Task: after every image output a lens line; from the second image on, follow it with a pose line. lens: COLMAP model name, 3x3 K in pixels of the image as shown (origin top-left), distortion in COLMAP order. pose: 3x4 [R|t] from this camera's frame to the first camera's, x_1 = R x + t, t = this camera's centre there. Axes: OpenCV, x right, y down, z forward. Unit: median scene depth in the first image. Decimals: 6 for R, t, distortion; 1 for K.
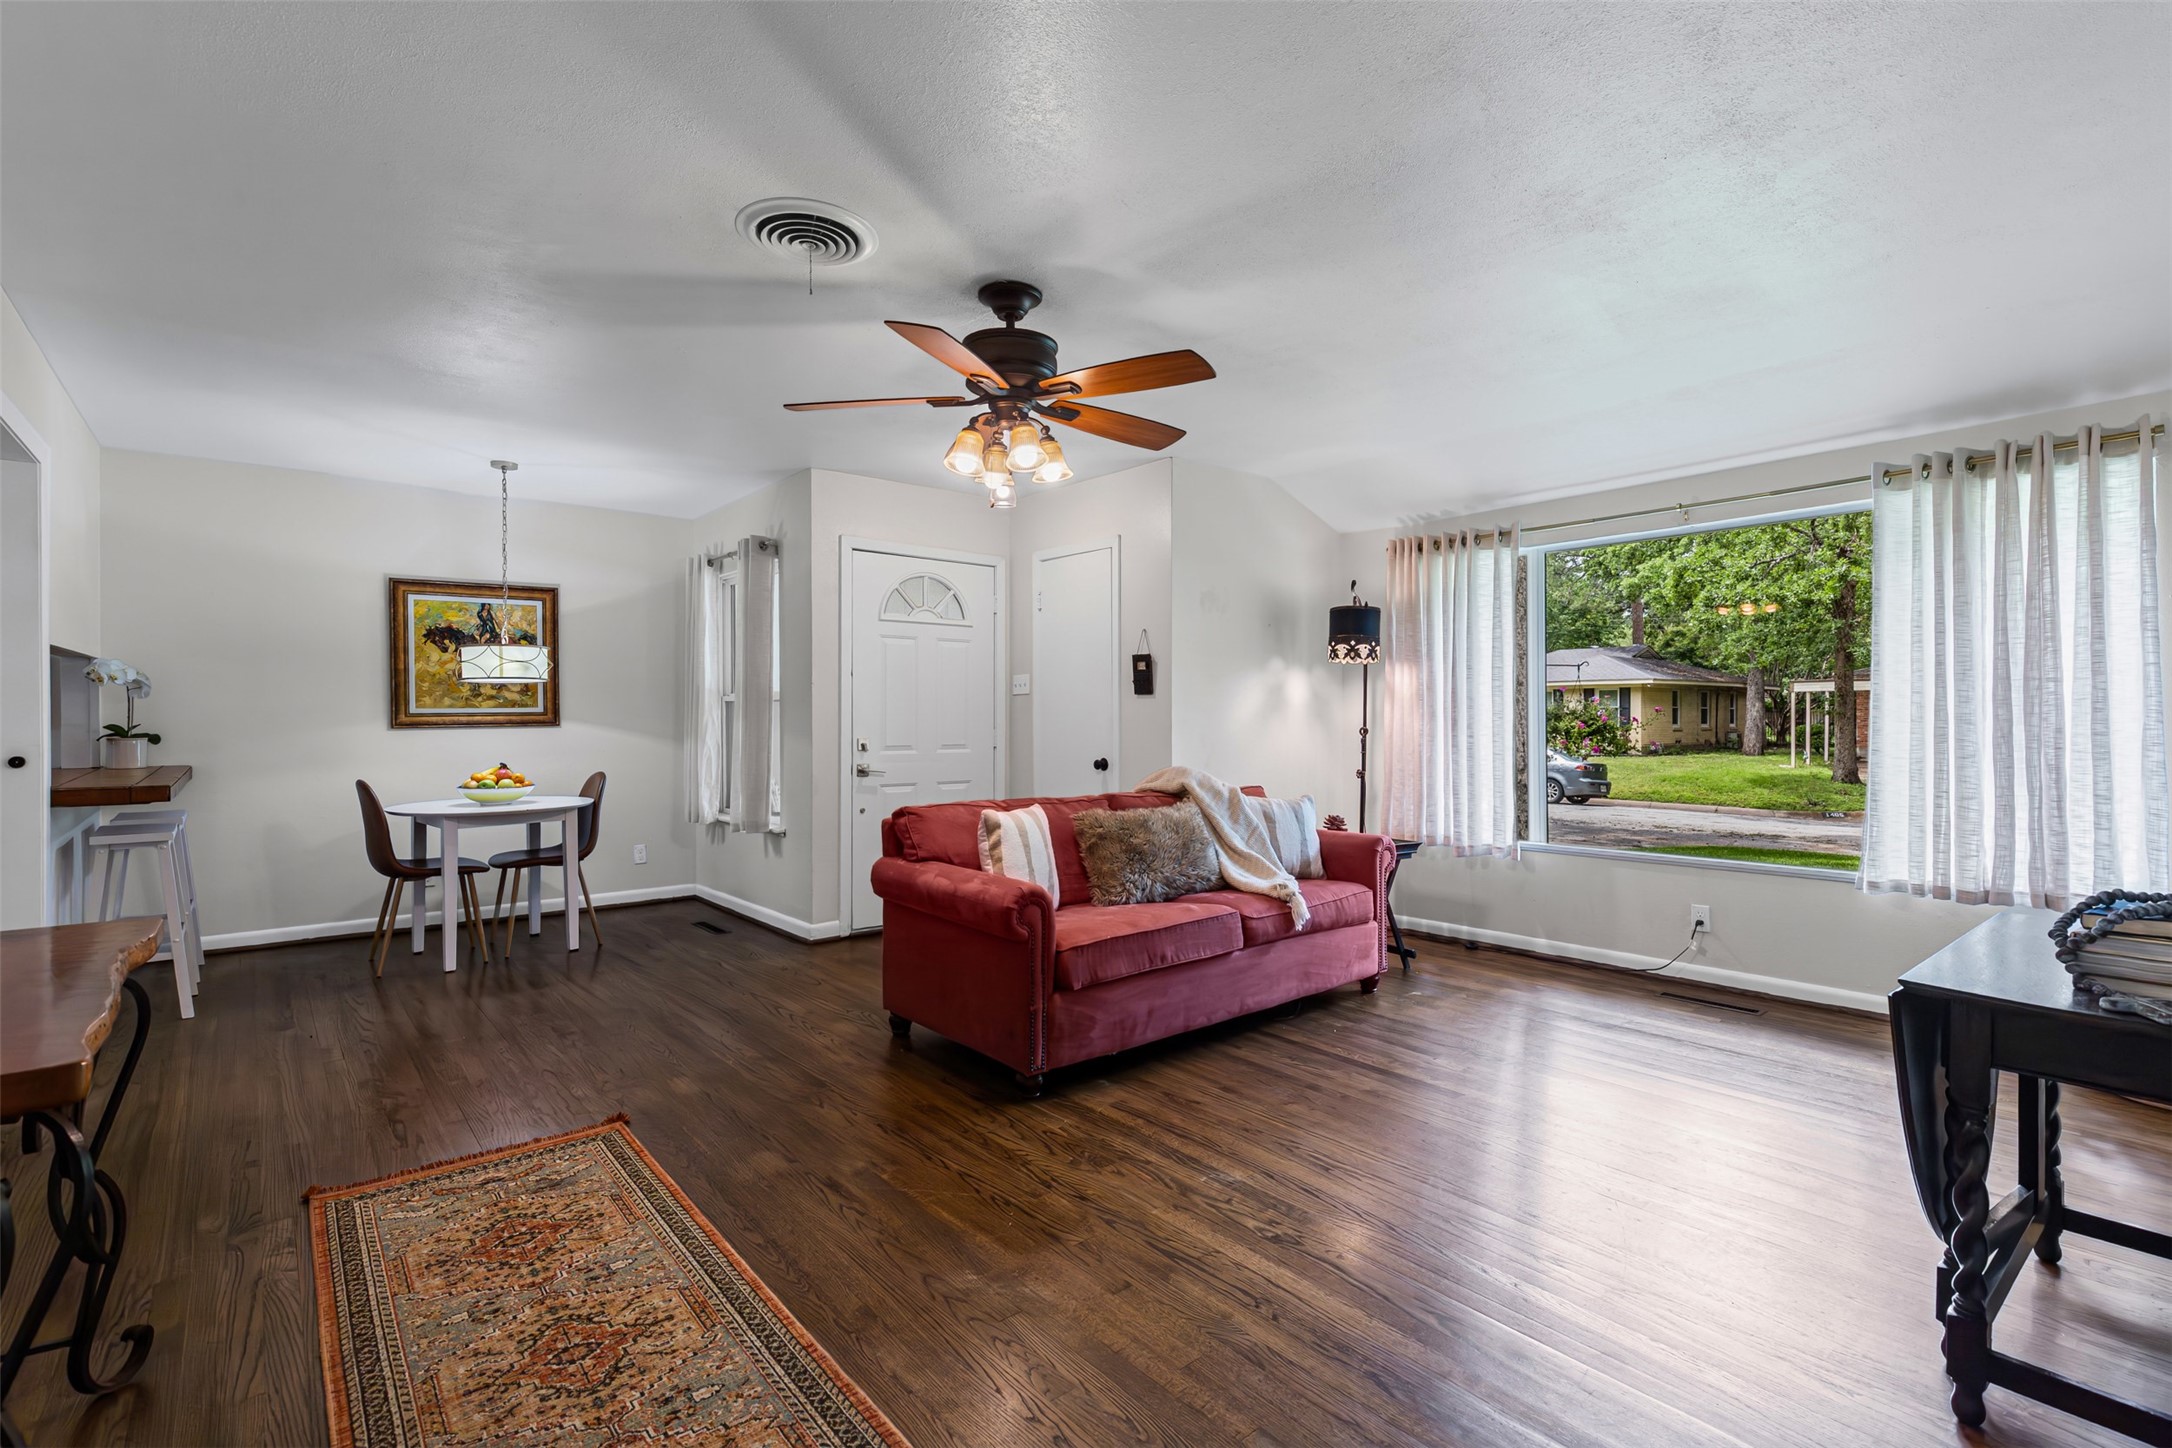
lens RADIAL K [[993.0, 0, 1086.0], [0, 993.0, 724.0], [0, 0, 1]] dist [0.001832, 0.000071]
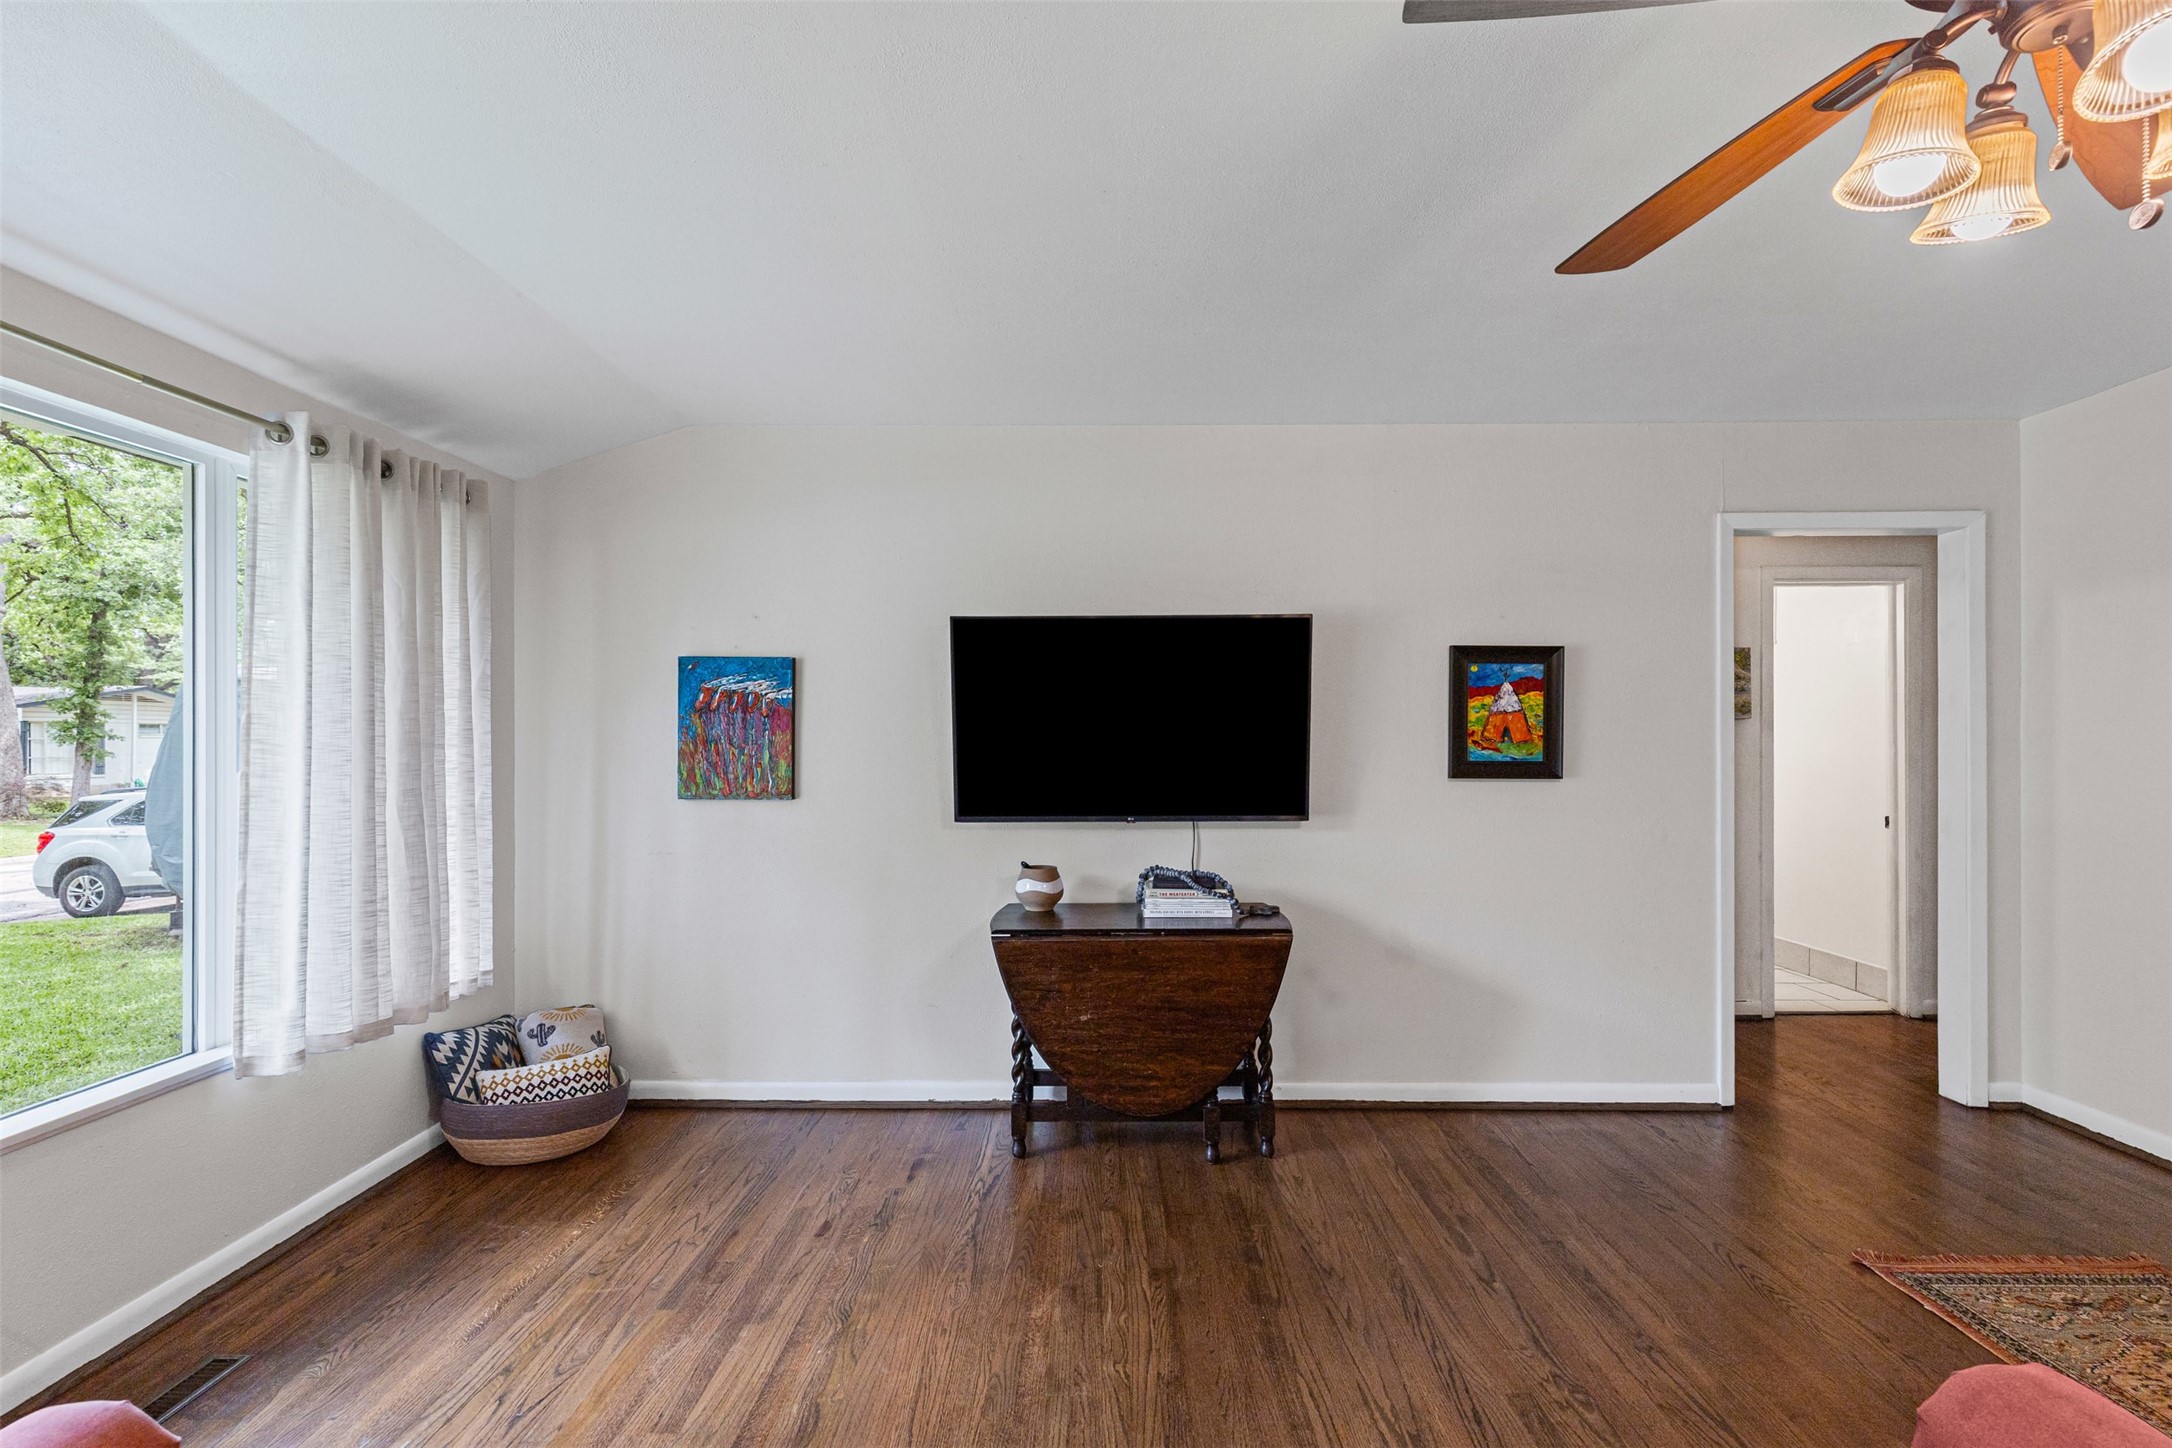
lens RADIAL K [[989.1, 0, 1095.5], [0, 989.1, 742.1], [0, 0, 1]] dist [0.003415, 0.000316]
pose [[-0.766944, 0.006144, 0.641684, -0.023124], [0.009808, 0.999950, 0.002148, -0.030679], [-0.641639, 0.007941, -0.766966, 0.892275]]
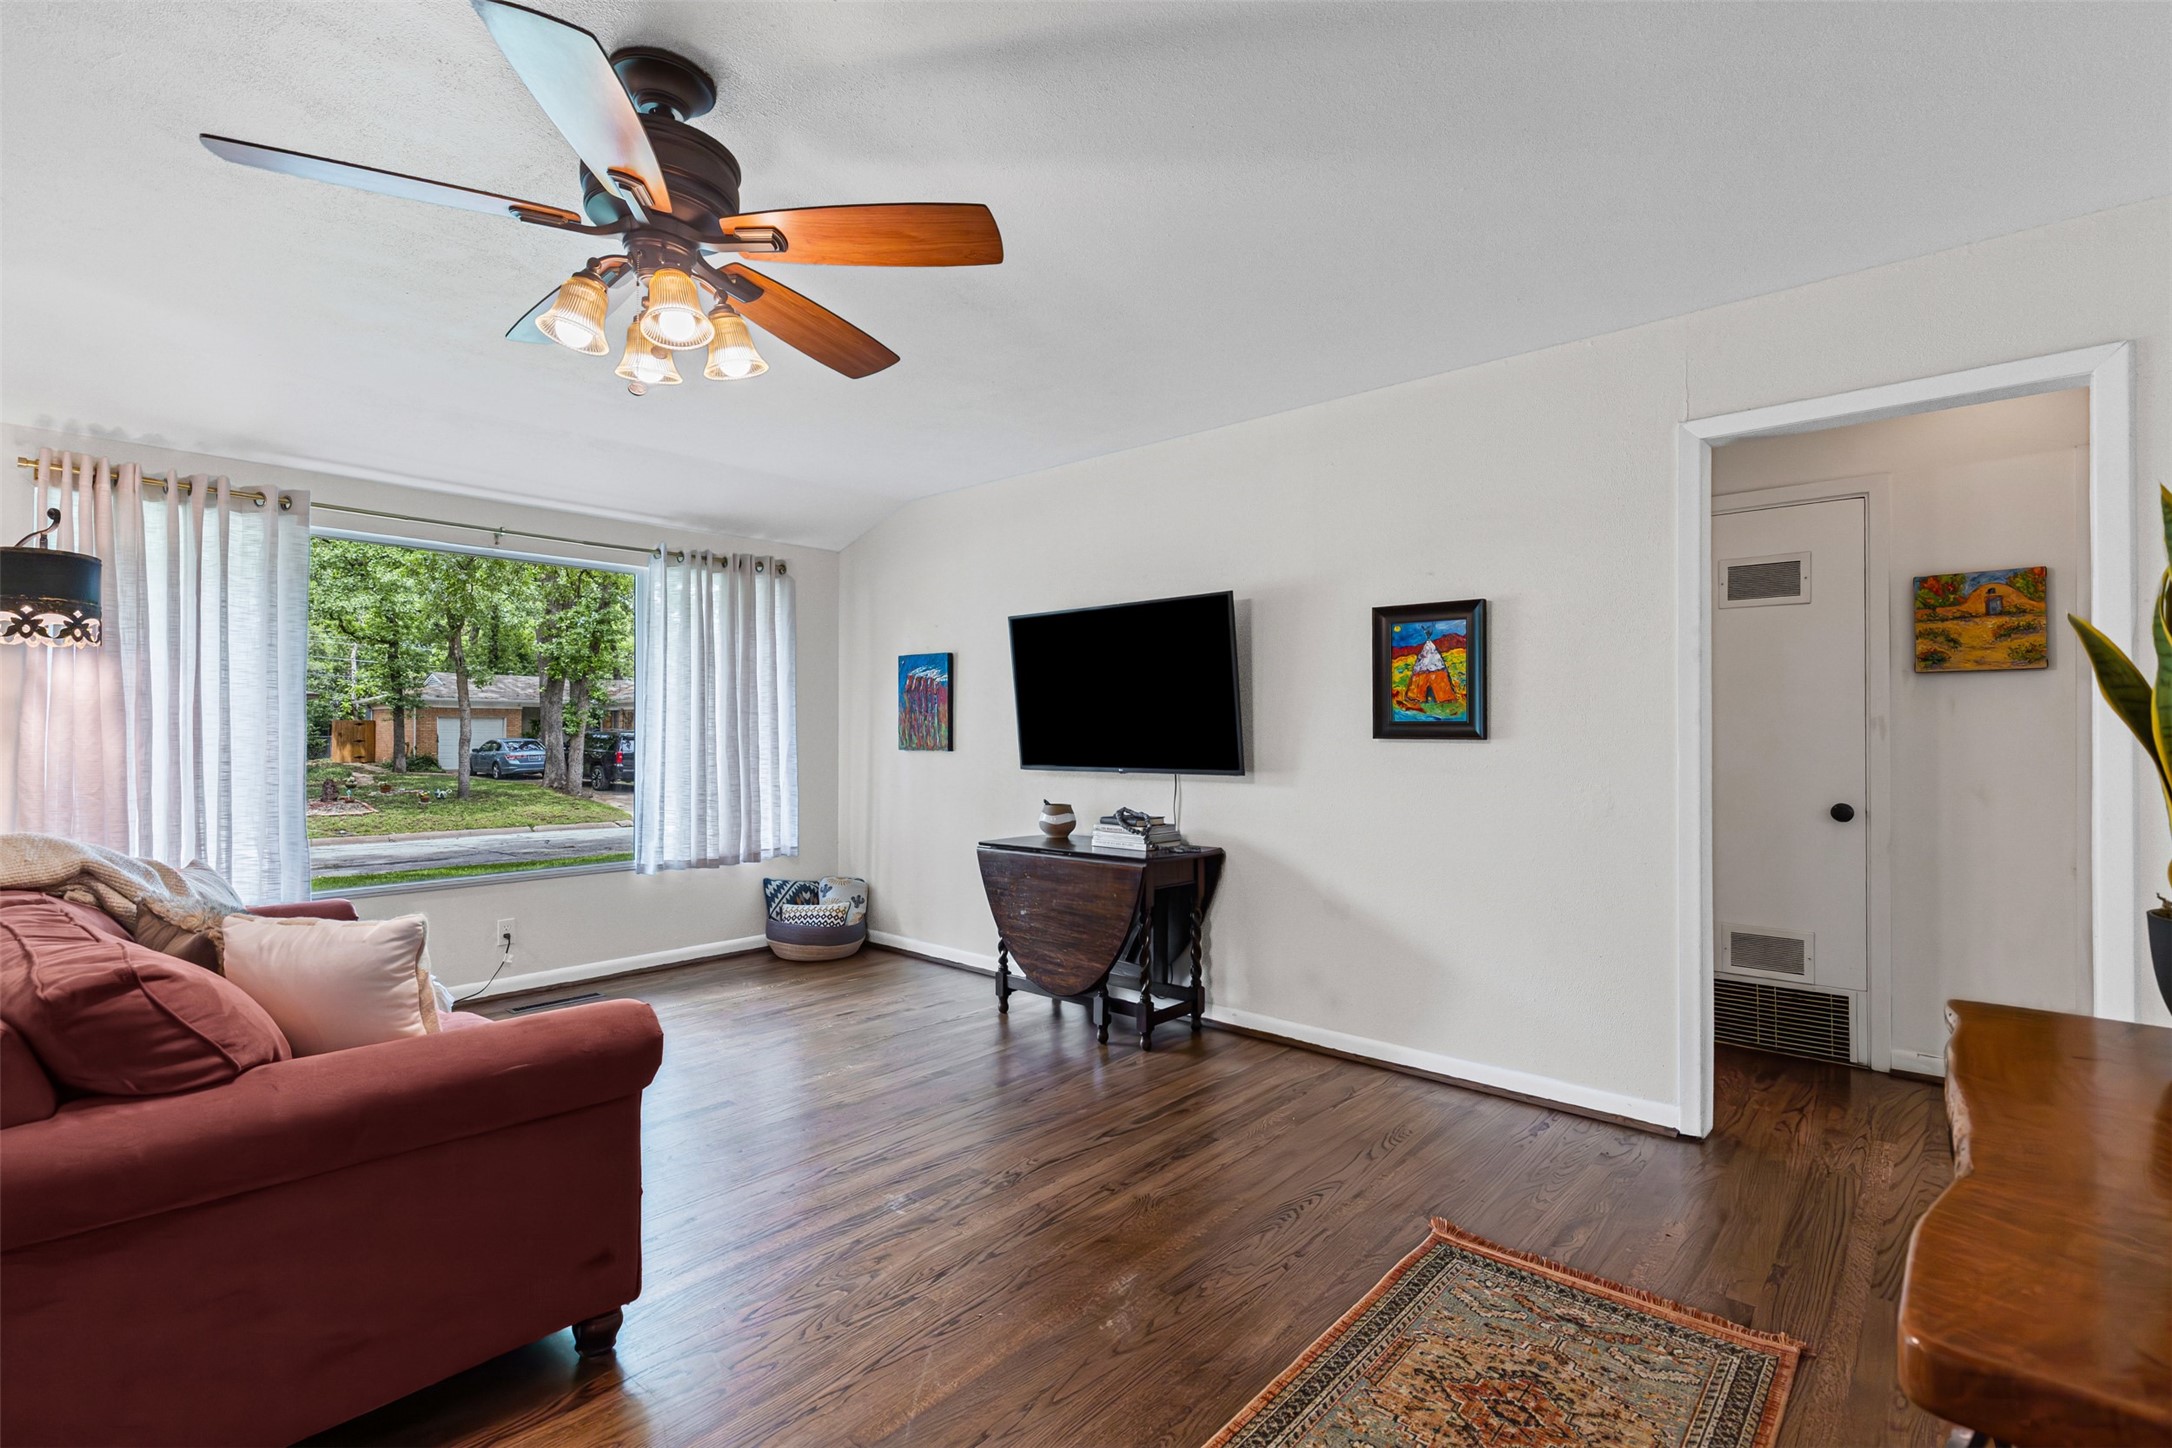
lens RADIAL K [[996.4, 0, 1085.7], [0, 996.4, 730.8], [0, 0, 1]] dist [-0.000028, 0.000259]
pose [[-0.156724, 0.009656, 0.987595, -0.449940], [0.004979, 0.999947, -0.008986, -0.000589], [-0.987630, 0.003509, -0.156763, 0.501163]]
